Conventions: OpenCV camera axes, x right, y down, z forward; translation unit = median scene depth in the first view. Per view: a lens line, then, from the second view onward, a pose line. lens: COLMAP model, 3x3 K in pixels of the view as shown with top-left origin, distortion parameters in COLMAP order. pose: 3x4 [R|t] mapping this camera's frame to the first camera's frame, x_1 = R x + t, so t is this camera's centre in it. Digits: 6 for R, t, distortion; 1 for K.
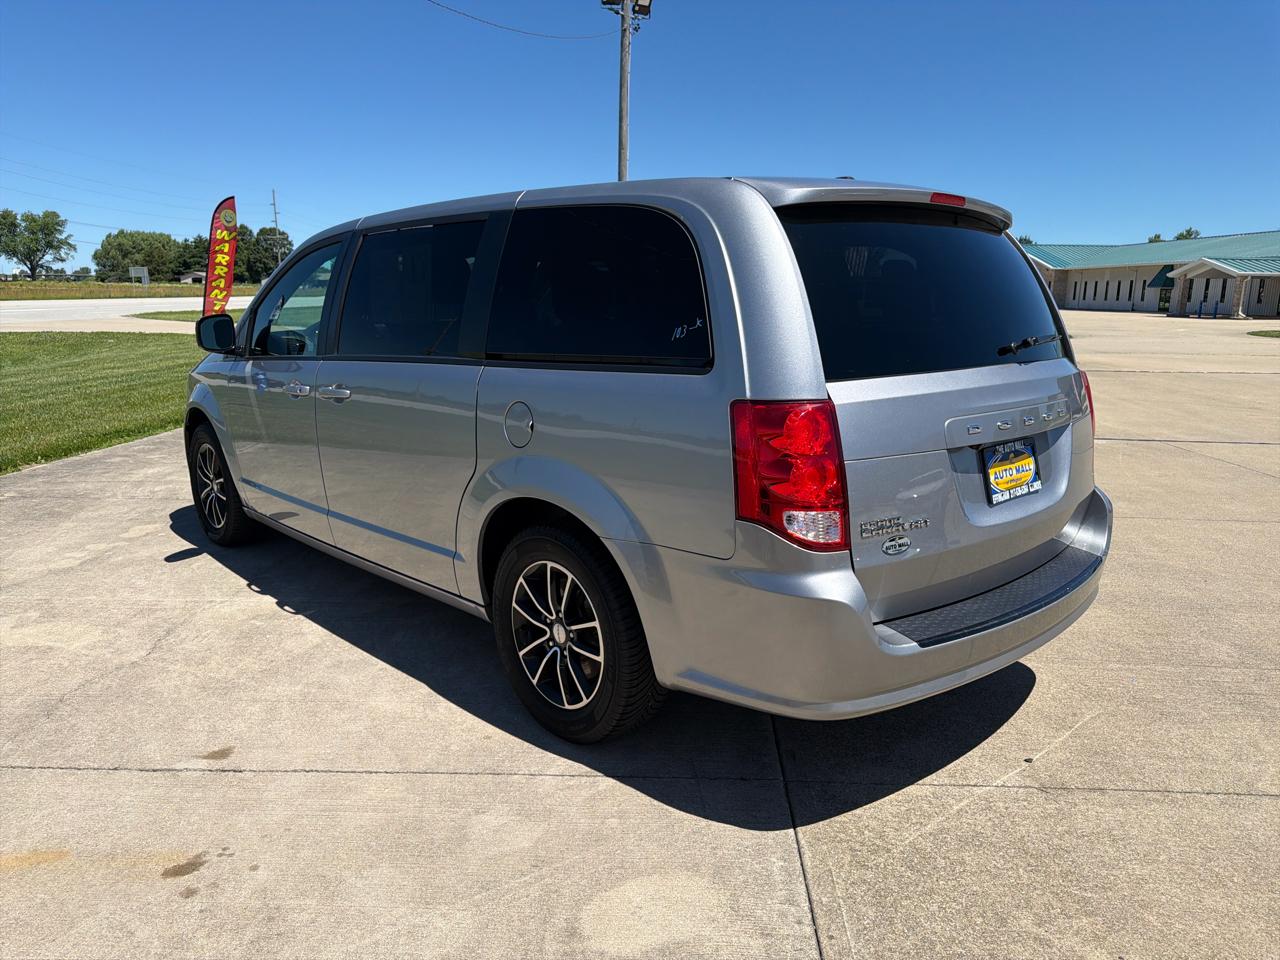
lens RADIAL K [[903.4, 0, 662.5], [0, 903.4, 467.1], [0, 0, 1]] dist [0.017532, -0.023148]
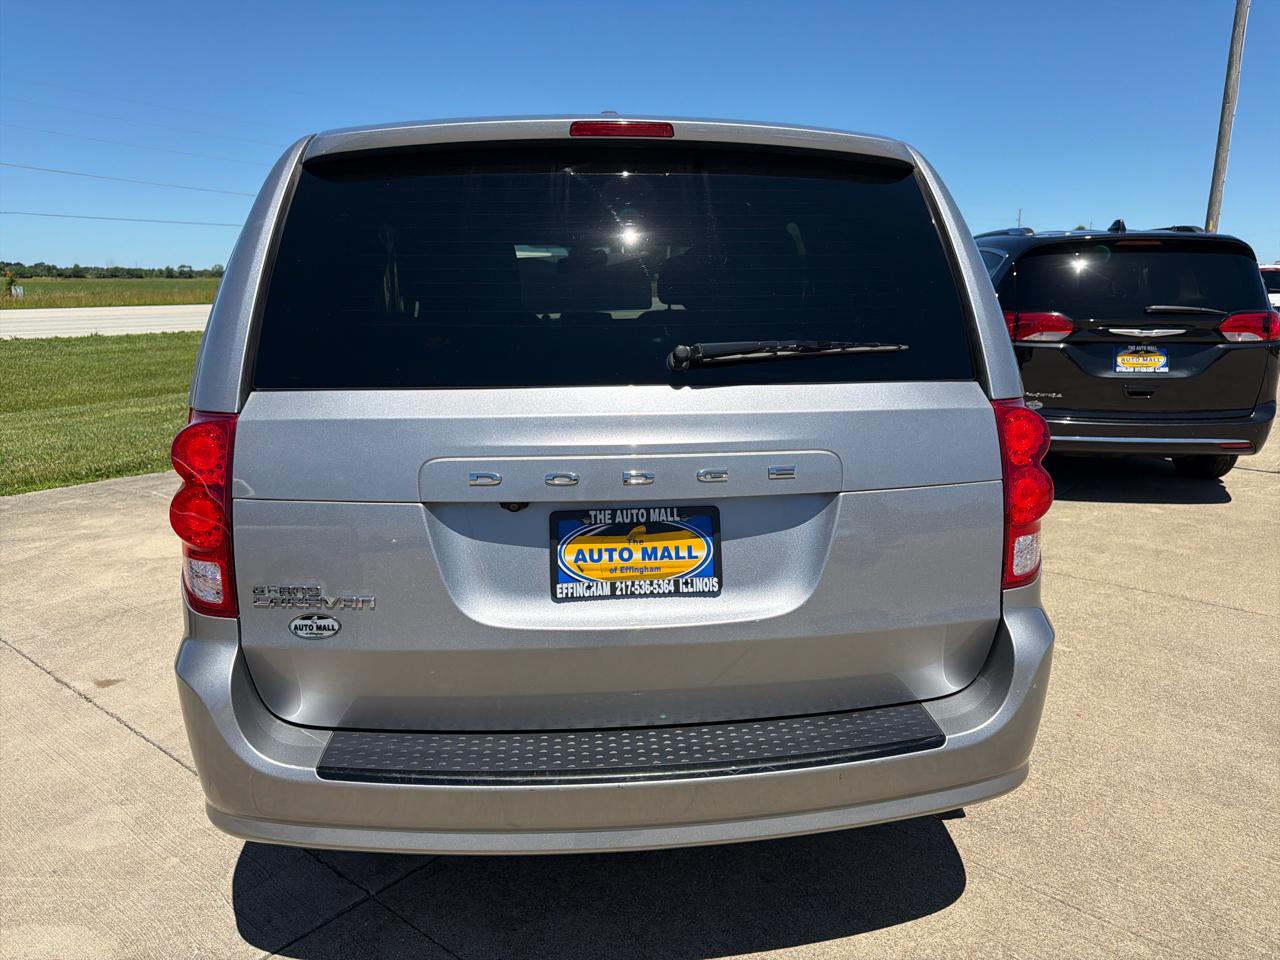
lens RADIAL K [[903.4, 0, 637.2], [0, 903.4, 454.1], [0, 0, 1]] dist [0.017532, -0.023148]
pose [[0.786025, 0.096298, -0.610648, 0.758349], [-0.099733, 0.994607, 0.028471, -0.081890], [0.610097, 0.038523, 0.791390, 0.498411]]
